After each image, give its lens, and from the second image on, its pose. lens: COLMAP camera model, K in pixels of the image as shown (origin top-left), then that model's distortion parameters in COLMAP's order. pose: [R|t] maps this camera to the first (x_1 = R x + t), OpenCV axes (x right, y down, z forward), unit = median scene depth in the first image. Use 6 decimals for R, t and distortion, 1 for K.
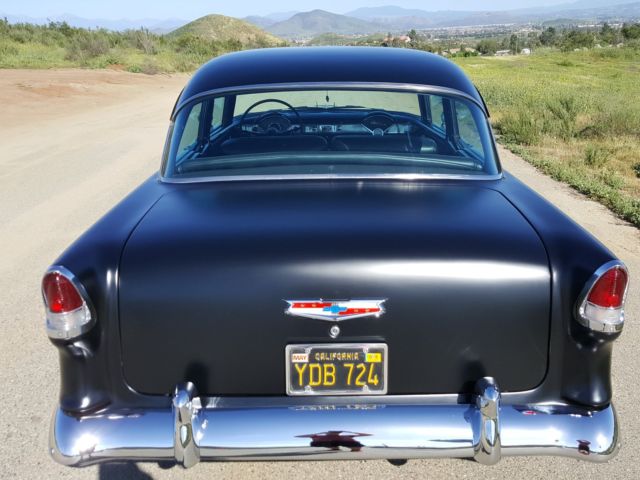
lens RADIAL K [[624.0, 0, 329.6], [0, 624.0, 248.9], [0, 0, 1]] dist [0.080139, -0.168434]
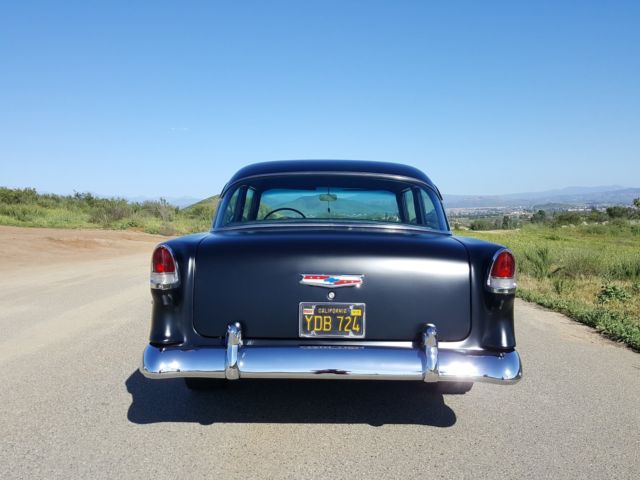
lens RADIAL K [[620.7, 0, 320.0], [0, 620.7, 240.0], [0, 0, 1]] dist [0.153921, -0.384965]
pose [[0.999696, 0.017347, -0.017512, 0.004647], [-0.021585, 0.959156, -0.282054, 0.412068], [0.011904, 0.282346, 0.959239, -0.494128]]
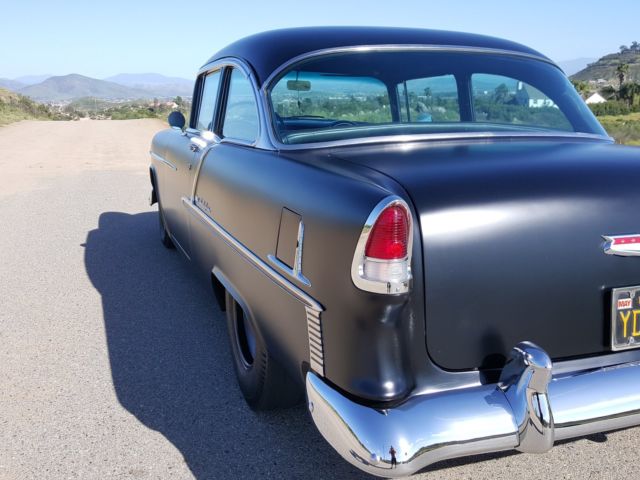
lens RADIAL K [[620.7, 0, 320.0], [0, 620.7, 240.0], [0, 0, 1]] dist [0.153921, -0.384965]
pose [[0.941645, -0.051235, 0.332685, -0.672853], [0.088172, 0.991382, -0.096889, 0.126913], [-0.324853, 0.120568, 0.938048, 0.304162]]
